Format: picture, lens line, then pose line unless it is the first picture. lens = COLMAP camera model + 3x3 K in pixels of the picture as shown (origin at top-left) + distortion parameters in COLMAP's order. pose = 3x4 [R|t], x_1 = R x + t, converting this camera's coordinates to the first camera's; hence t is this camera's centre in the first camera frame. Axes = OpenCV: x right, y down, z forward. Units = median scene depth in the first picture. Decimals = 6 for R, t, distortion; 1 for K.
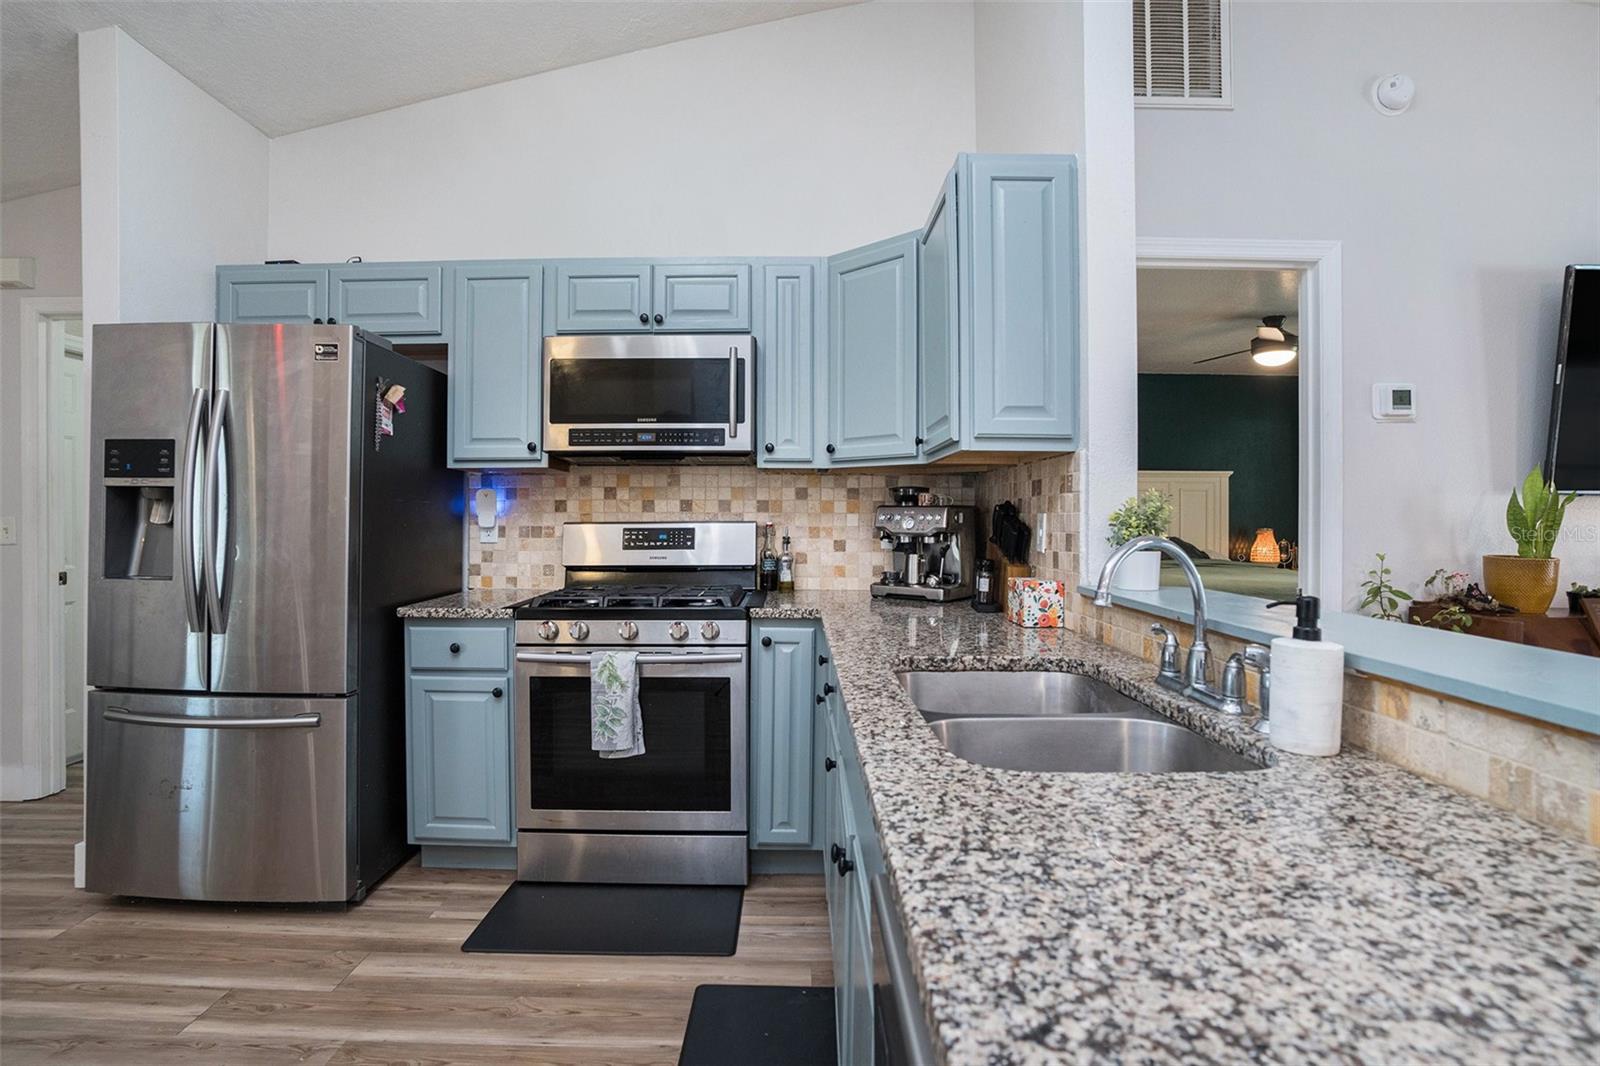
lens RADIAL K [[800.4, 0, 791.5], [0, 800.4, 519.9], [0, 0, 1]] dist [-0.065879, 0.022389]
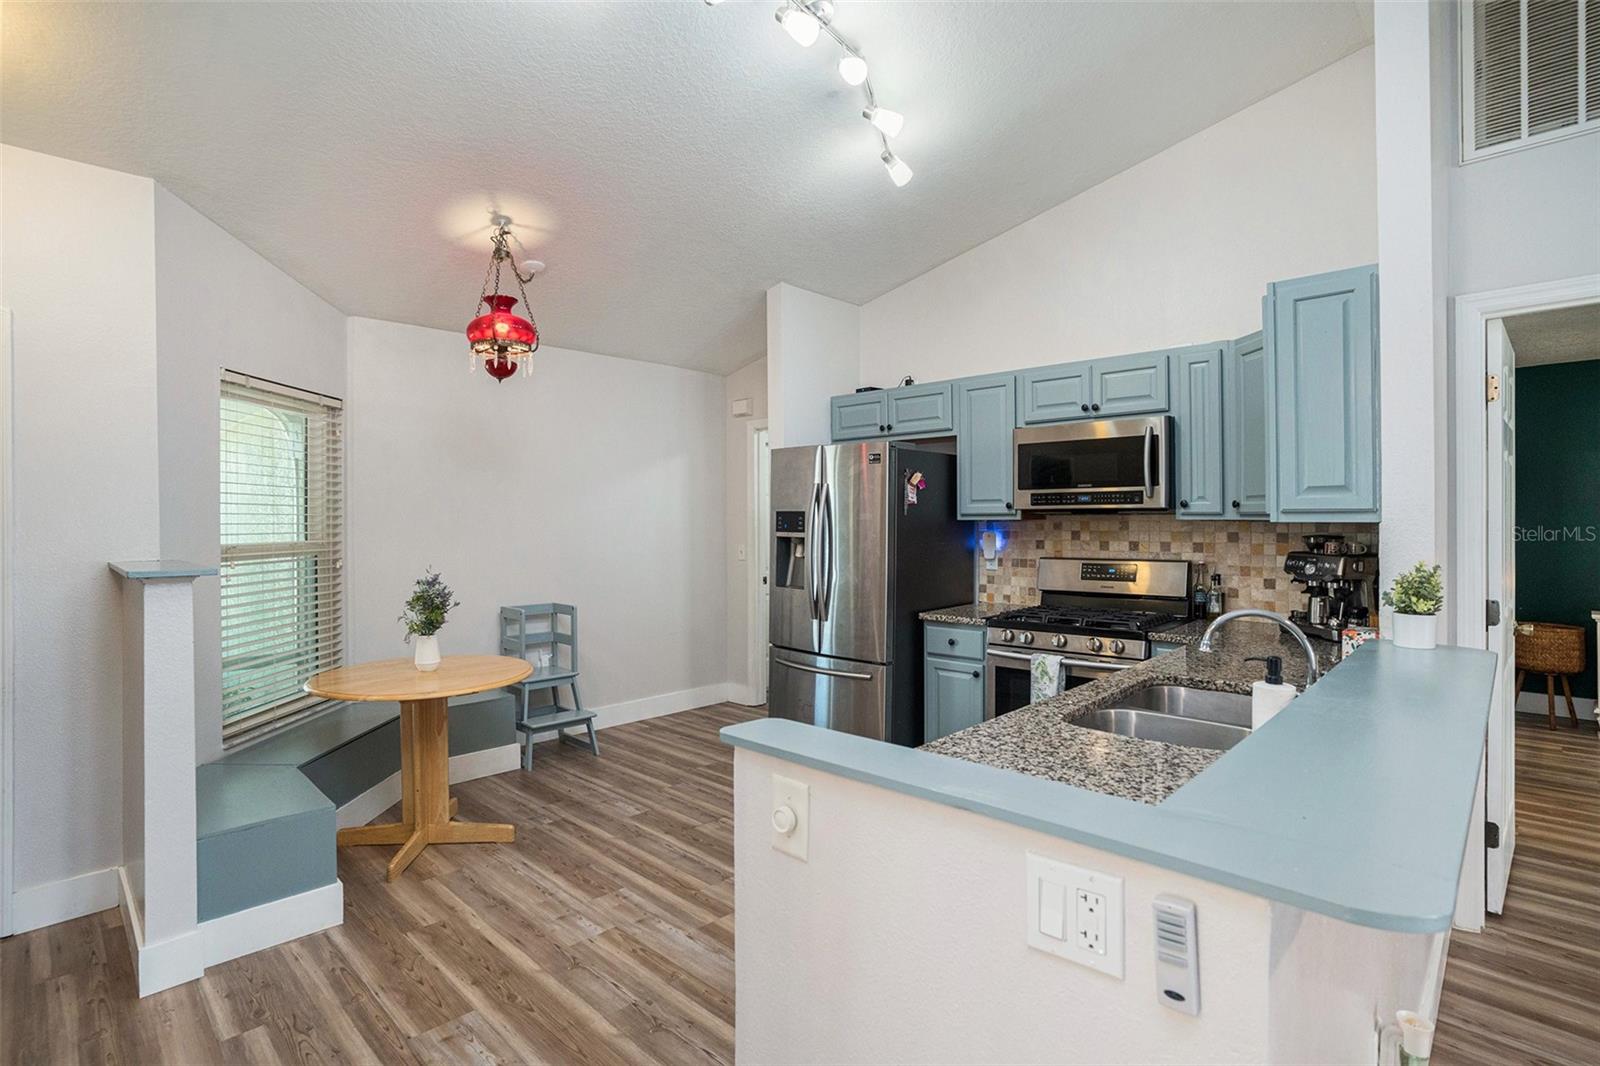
lens RADIAL K [[800.4, 0, 782.7], [0, 800.4, 528.9], [0, 0, 1]] dist [-0.065879, 0.022389]
pose [[0.721869, 0.003402, -0.692021, 0.404526], [0.003826, 0.999953, 0.008907, -0.071406], [0.692019, -0.009077, 0.721822, -0.339293]]
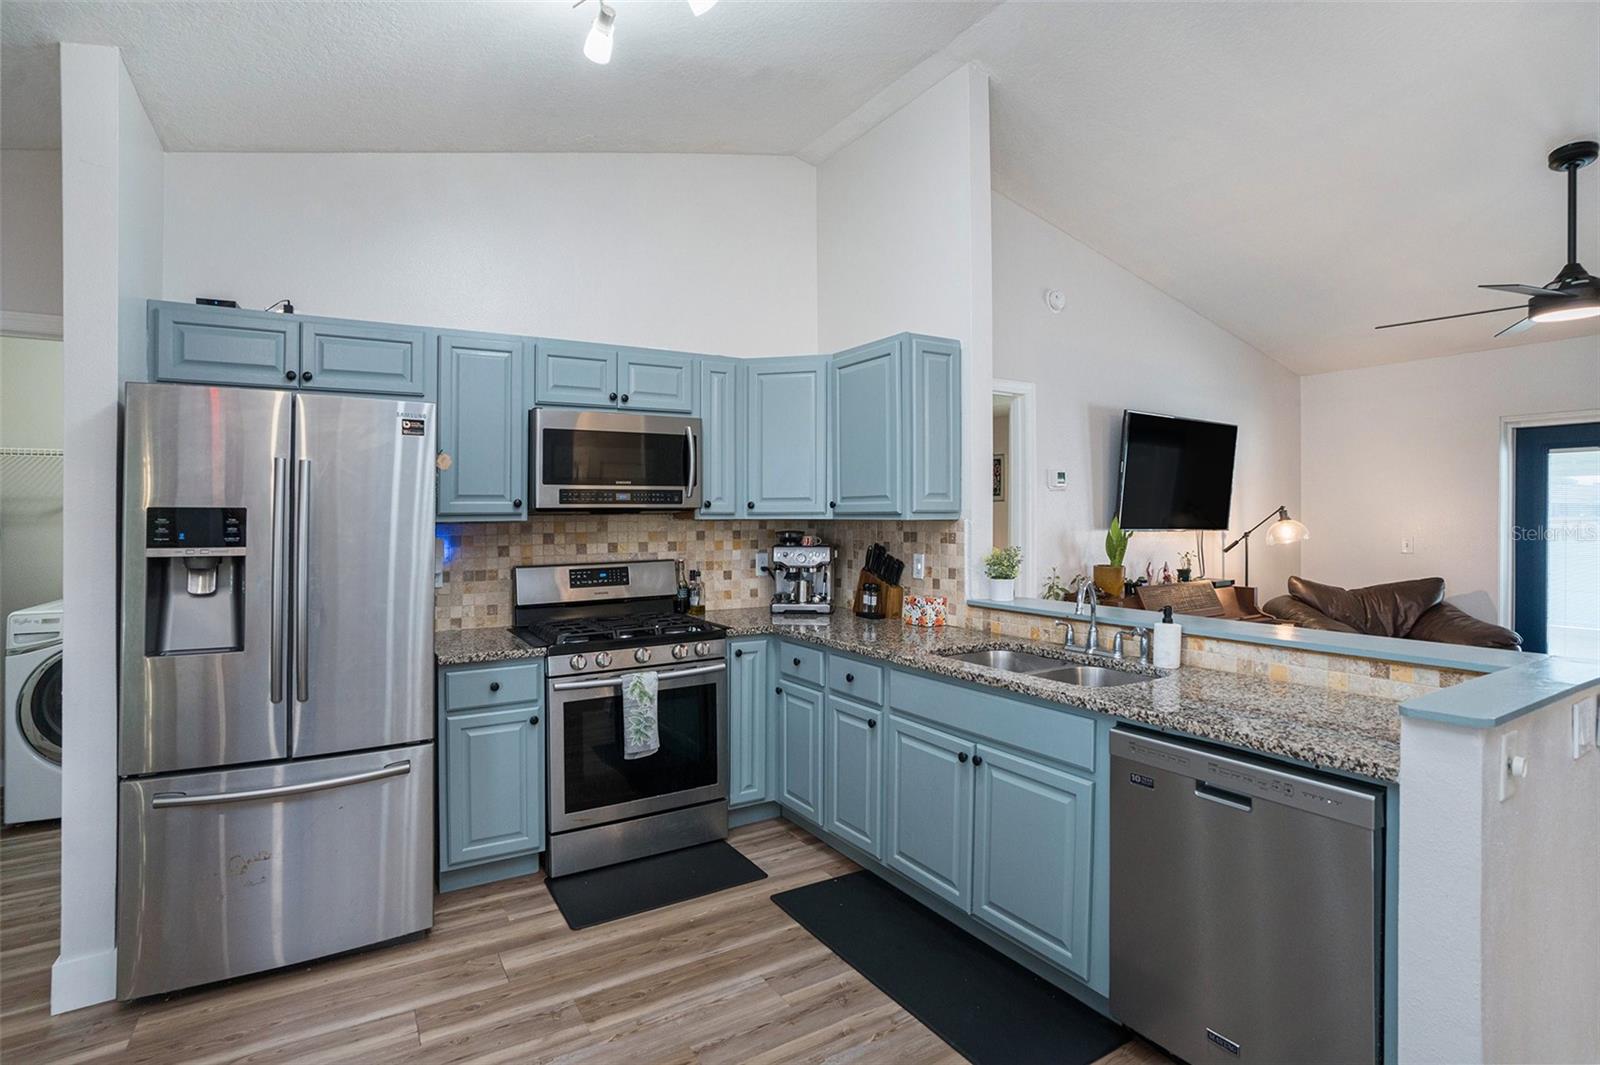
lens RADIAL K [[800.4, 0, 808.9], [0, 800.4, 518.5], [0, 0, 1]] dist [-0.065879, 0.022389]
pose [[0.840217, -0.010868, 0.542141, -0.652753], [0.010145, 0.999939, 0.004322, -0.078121], [-0.542155, 0.001868, 0.840276, -0.194991]]
